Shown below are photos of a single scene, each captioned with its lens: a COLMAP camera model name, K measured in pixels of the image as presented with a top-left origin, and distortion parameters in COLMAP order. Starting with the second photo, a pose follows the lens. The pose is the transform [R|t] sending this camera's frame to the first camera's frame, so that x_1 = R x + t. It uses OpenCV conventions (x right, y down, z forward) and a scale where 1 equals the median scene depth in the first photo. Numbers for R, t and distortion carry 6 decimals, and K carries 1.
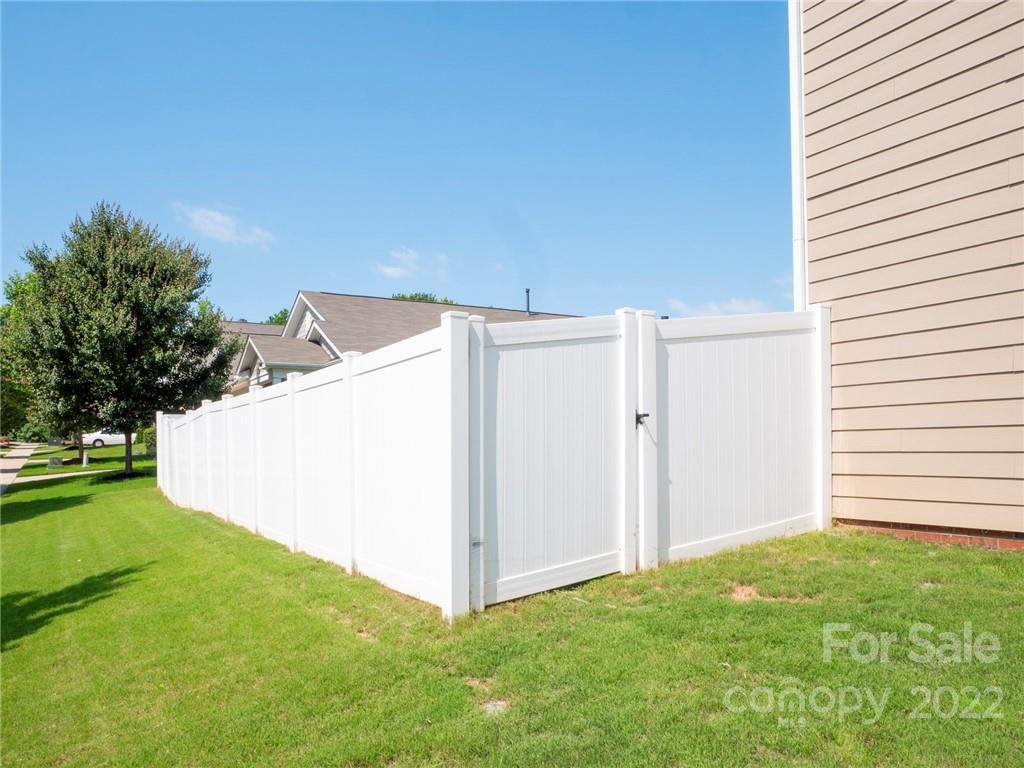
lens RADIAL K [[775.9, 0, 512.0], [0, 775.9, 384.0], [0, 0, 1]] dist [0.035383, 0.001096]
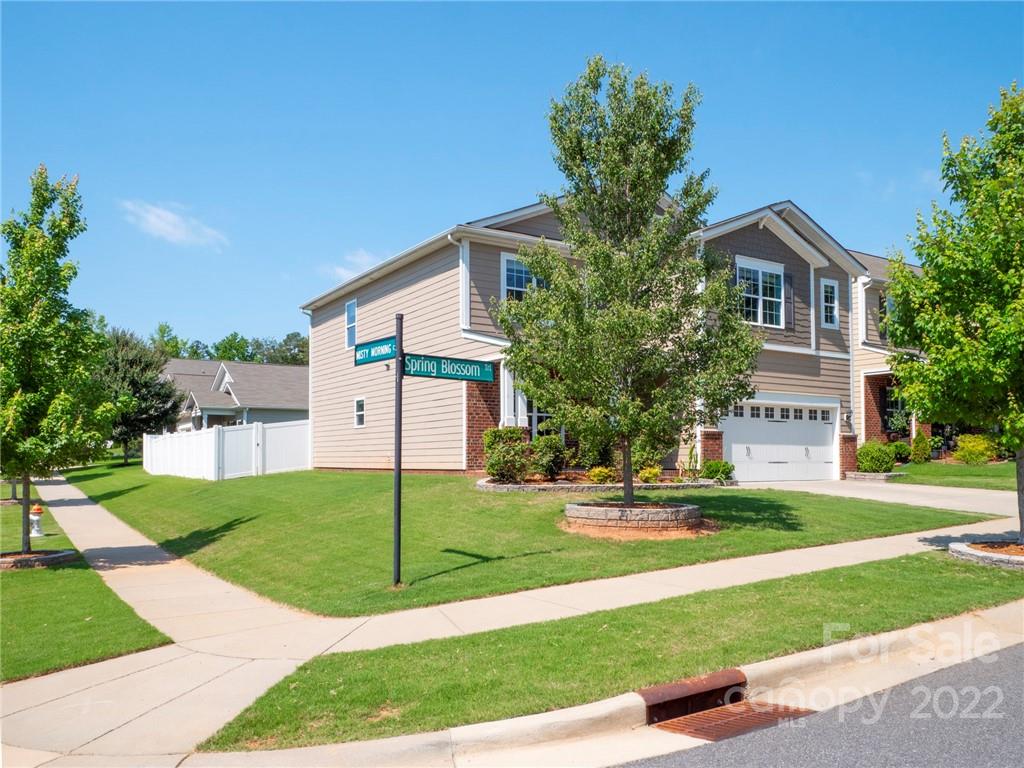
lens RADIAL K [[782.2, 0, 512.0], [0, 782.2, 384.0], [0, 0, 1]] dist [-0.001851, -0.001848]
pose [[0.998685, 0.000139, 0.051263, 0.381344], [-0.000108, 1.000000, -0.000598, -0.088333], [-0.051263, 0.000592, 0.998685, -1.032333]]
